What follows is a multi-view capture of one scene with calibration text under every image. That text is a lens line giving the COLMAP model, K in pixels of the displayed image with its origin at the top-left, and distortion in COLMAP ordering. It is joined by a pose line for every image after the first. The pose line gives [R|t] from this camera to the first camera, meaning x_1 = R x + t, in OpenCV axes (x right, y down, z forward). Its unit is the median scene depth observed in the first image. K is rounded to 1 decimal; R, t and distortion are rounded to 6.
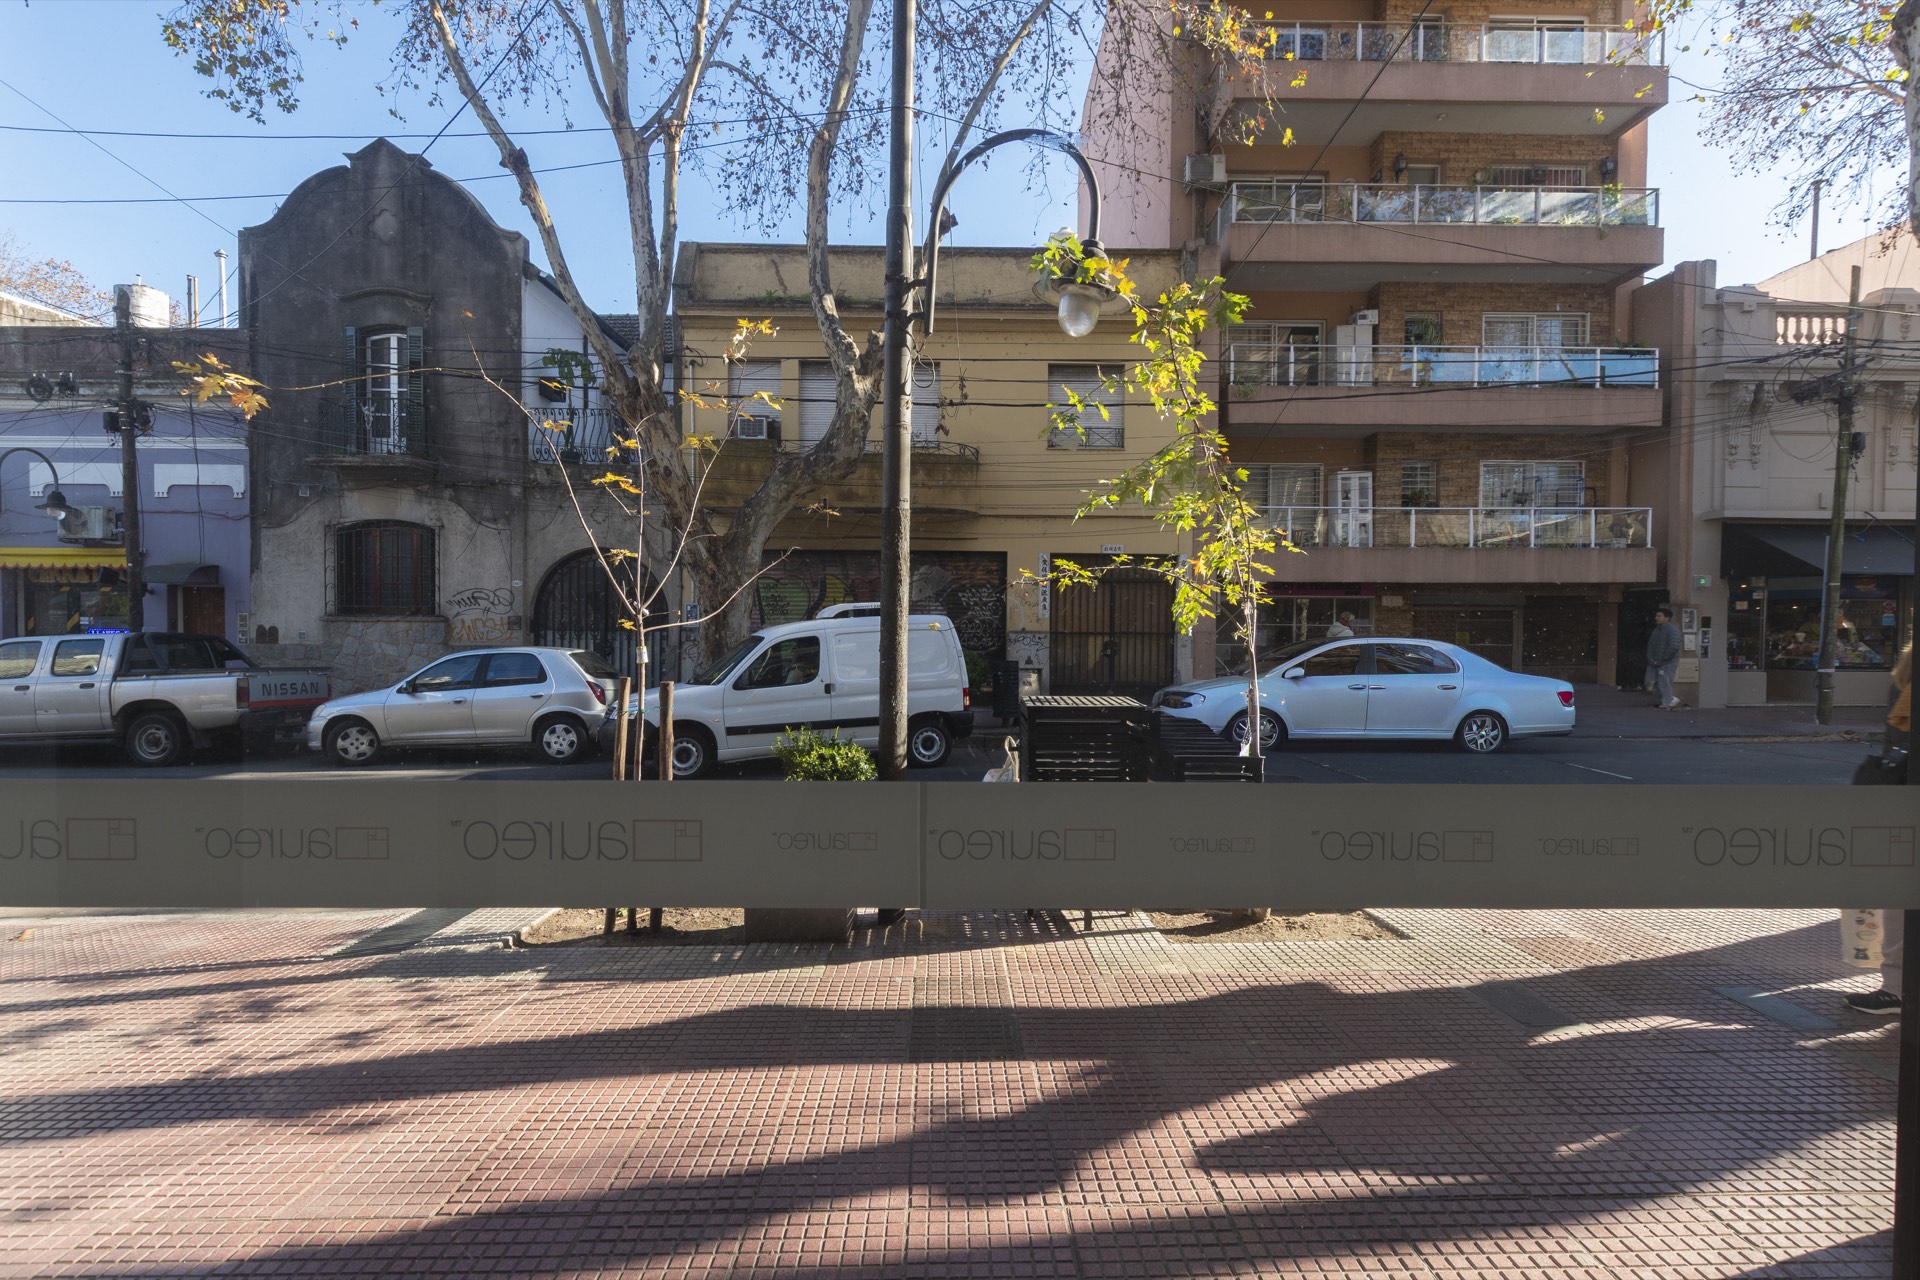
lens RADIAL K [[893.9, 0, 960.0], [0, 893.9, 640.0], [0, 0, 1]] dist [-0.000989, -0.000165]
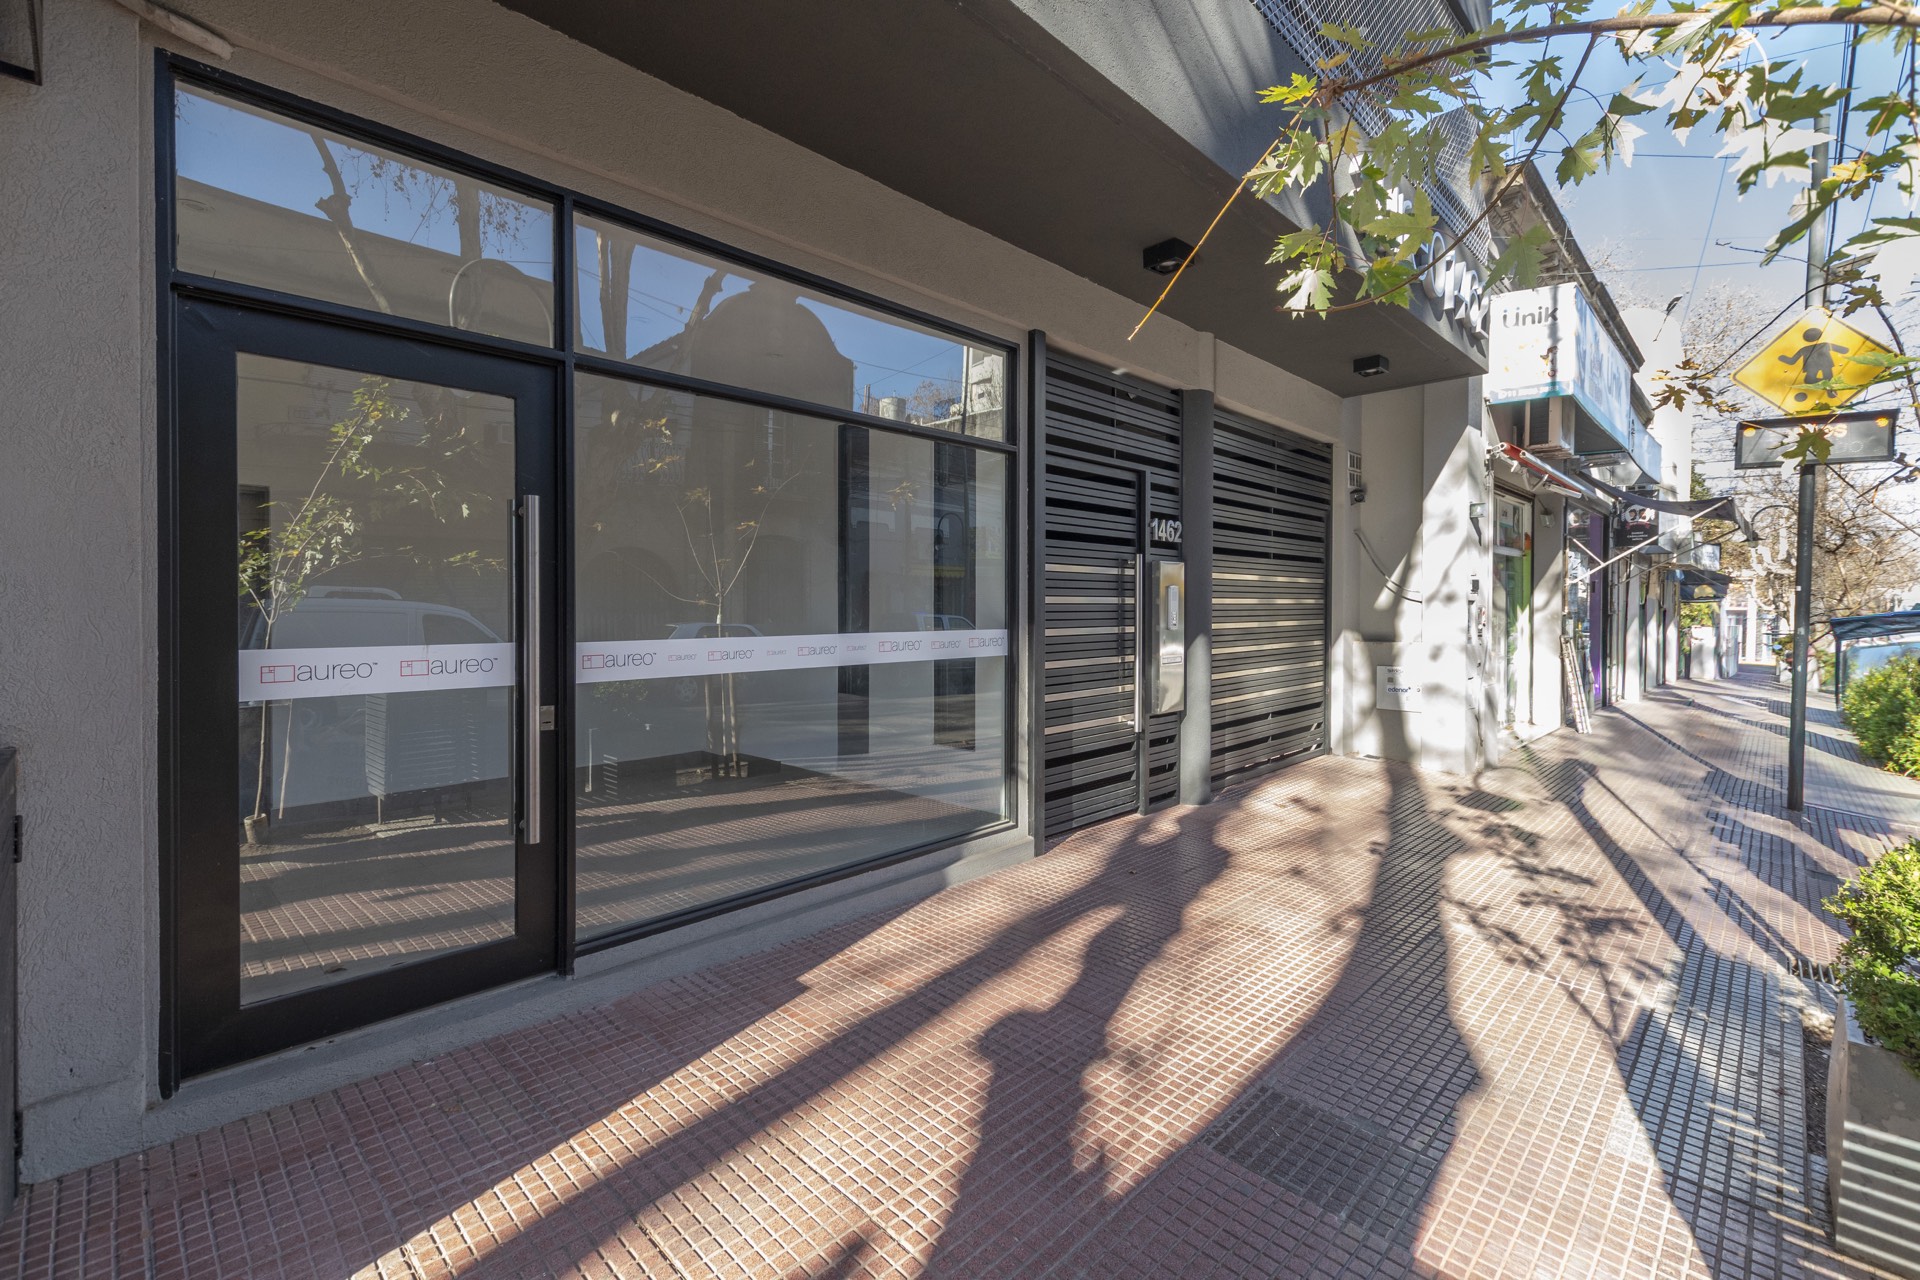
lens RADIAL K [[849.3, 0, 925.1], [0, 849.3, 618.6], [0, 0, 1]] dist [0.003584, 0.000650]
pose [[-0.725628, -0.000222, -0.688087, 0.128058], [-0.019188, 0.999618, 0.019912, 0.001757], [0.687820, 0.027652, -0.725355, 0.240168]]
